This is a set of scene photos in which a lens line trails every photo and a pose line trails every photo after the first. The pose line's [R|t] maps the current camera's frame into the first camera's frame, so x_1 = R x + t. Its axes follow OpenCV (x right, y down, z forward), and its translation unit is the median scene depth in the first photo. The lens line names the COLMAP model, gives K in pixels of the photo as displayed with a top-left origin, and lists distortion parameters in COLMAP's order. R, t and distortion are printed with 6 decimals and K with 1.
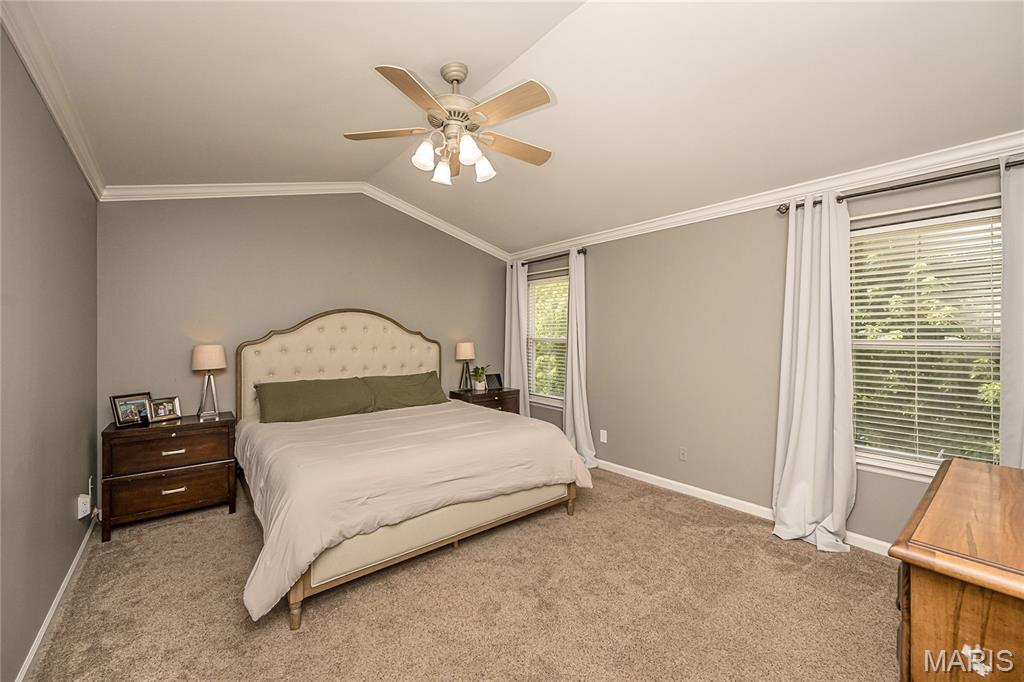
lens RADIAL K [[409.6, 0, 513.1], [0, 409.6, 340.0], [0, 0, 1]] dist [0.000358, -0.001439]
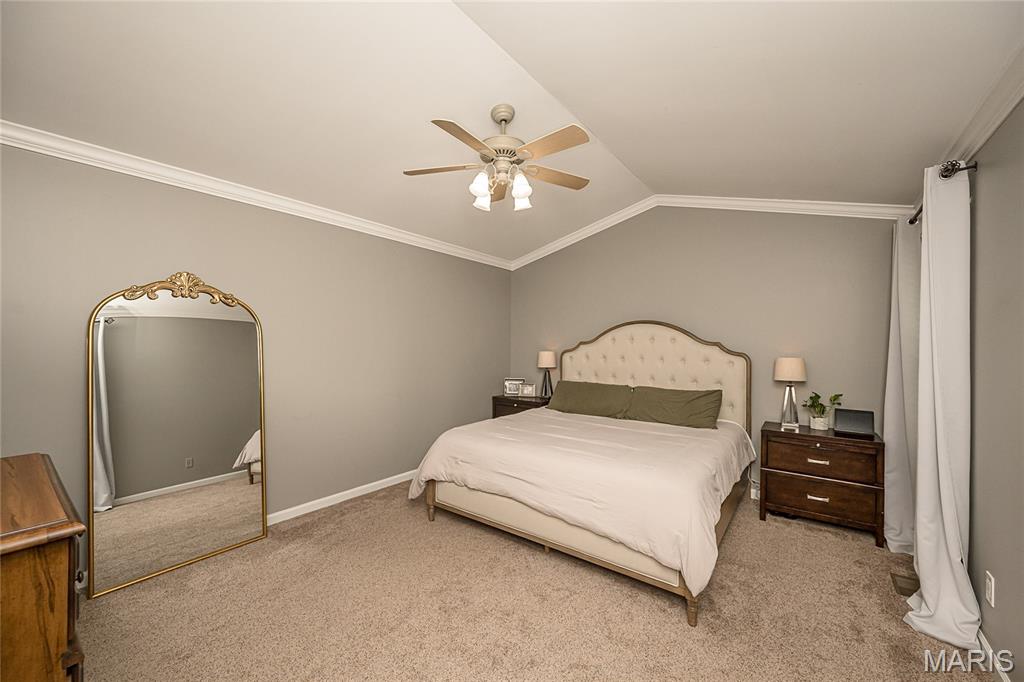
lens RADIAL K [[409.6, 0, 512.6], [0, 409.6, 341.7], [0, 0, 1]] dist [0.000358, -0.001439]
pose [[0.230774, -0.005176, -0.972994, 0.630924], [-0.022169, 0.999698, -0.010576, -0.004153], [0.972755, 0.024011, 0.230590, 0.504953]]
